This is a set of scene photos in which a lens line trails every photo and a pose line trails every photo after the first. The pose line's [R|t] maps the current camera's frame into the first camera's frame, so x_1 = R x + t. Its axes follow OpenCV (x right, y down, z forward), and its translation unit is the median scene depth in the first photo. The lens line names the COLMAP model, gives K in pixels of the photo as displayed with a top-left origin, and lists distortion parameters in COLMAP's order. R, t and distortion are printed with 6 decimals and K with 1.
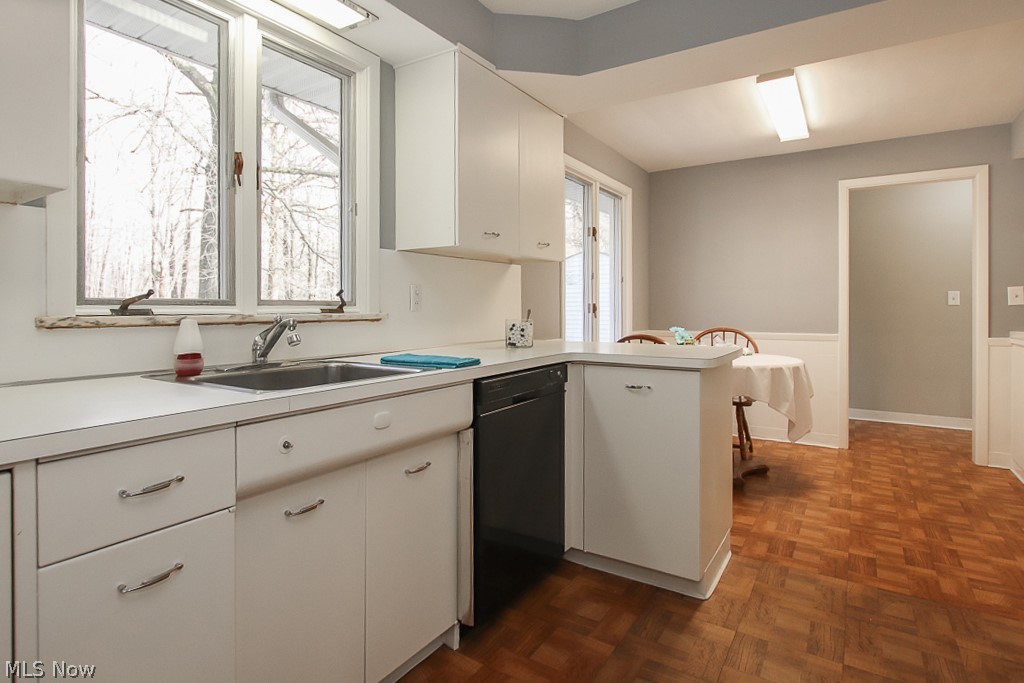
lens RADIAL K [[535.7, 0, 497.4], [0, 535.7, 308.5], [0, 0, 1]] dist [0.002293, 0.000033]
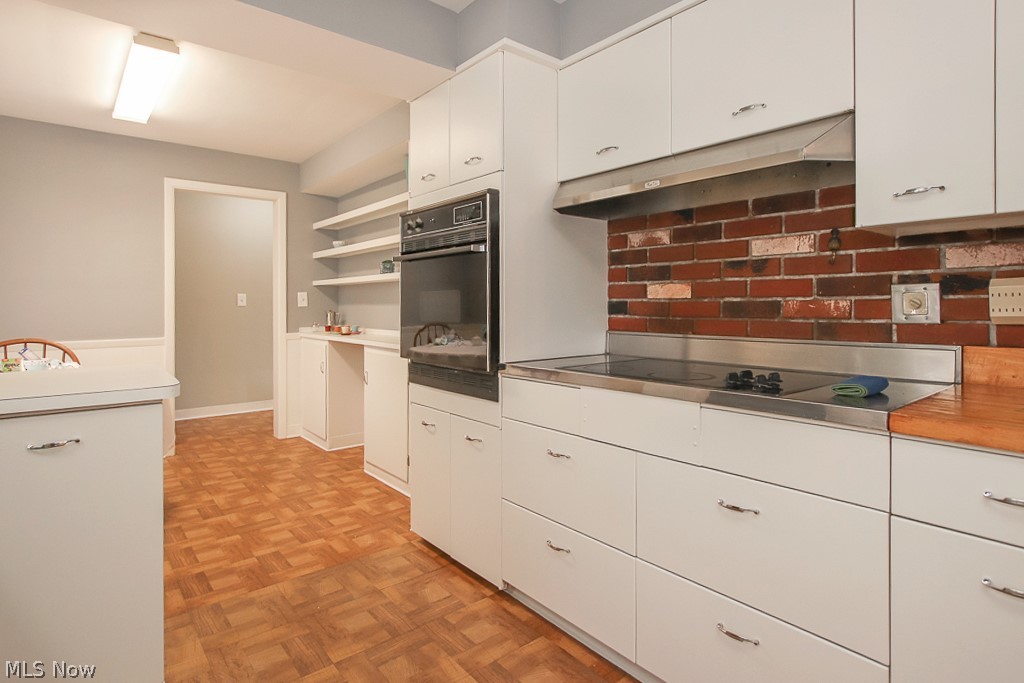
lens RADIAL K [[535.7, 0, 487.4], [0, 535.7, 302.3], [0, 0, 1]] dist [0.002293, 0.000033]
pose [[0.314469, 0.001420, 0.949267, -0.154890], [0.004913, 0.999983, -0.003123, -0.015192], [-0.949255, 0.005646, 0.314456, 0.257771]]
